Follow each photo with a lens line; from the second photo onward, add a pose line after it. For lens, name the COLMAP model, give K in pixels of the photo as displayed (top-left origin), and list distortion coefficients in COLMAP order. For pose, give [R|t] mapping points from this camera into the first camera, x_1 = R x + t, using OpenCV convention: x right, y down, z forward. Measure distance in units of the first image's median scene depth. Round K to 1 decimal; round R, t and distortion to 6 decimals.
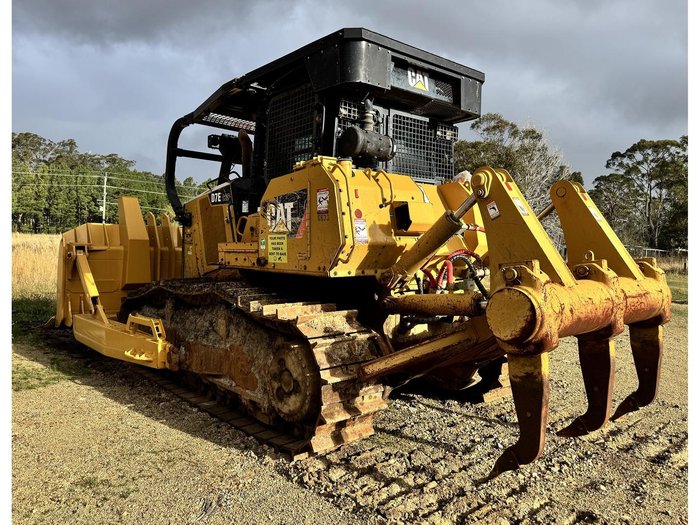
lens RADIAL K [[521.8, 0, 330.6], [0, 521.8, 265.0], [0, 0, 1]] dist [0.009301, -0.001417]
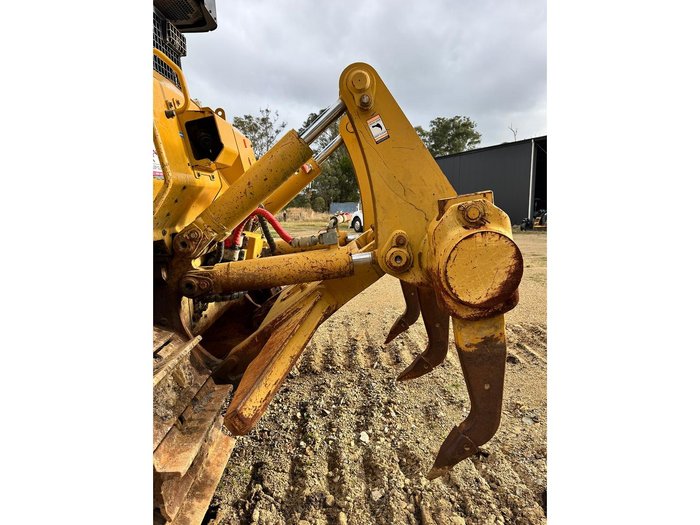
lens RADIAL K [[384.6, 0, 348.5], [0, 384.6, 264.1], [0, 0, 1]] dist [0.015416, -0.001542]
pose [[0.620877, -0.160300, 0.767343, -0.118406], [0.074760, 0.986516, 0.145595, -0.000842], [-0.780335, -0.033030, 0.624489, 0.539569]]
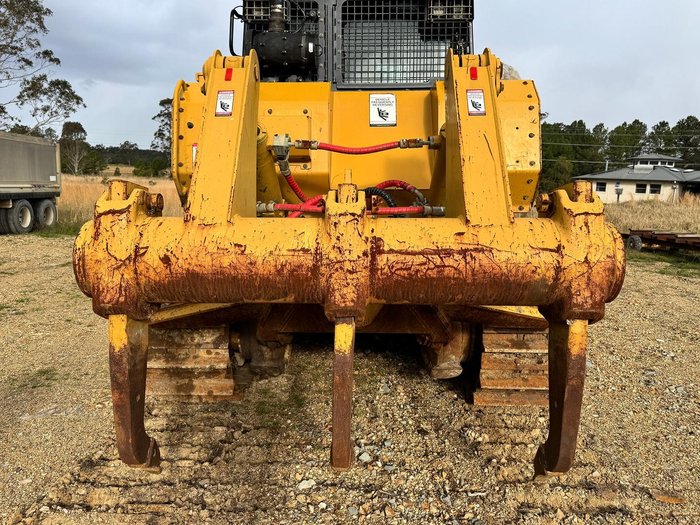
lens RADIAL K [[510.6, 0, 350.0], [0, 510.6, 262.5], [0, 0, 1]] dist [0.090604, -0.113621]
pose [[0.751449, 0.075808, -0.655422, 0.674528], [-0.020536, 0.995583, 0.091608, 0.018579], [0.659472, -0.055379, 0.749687, 0.437657]]
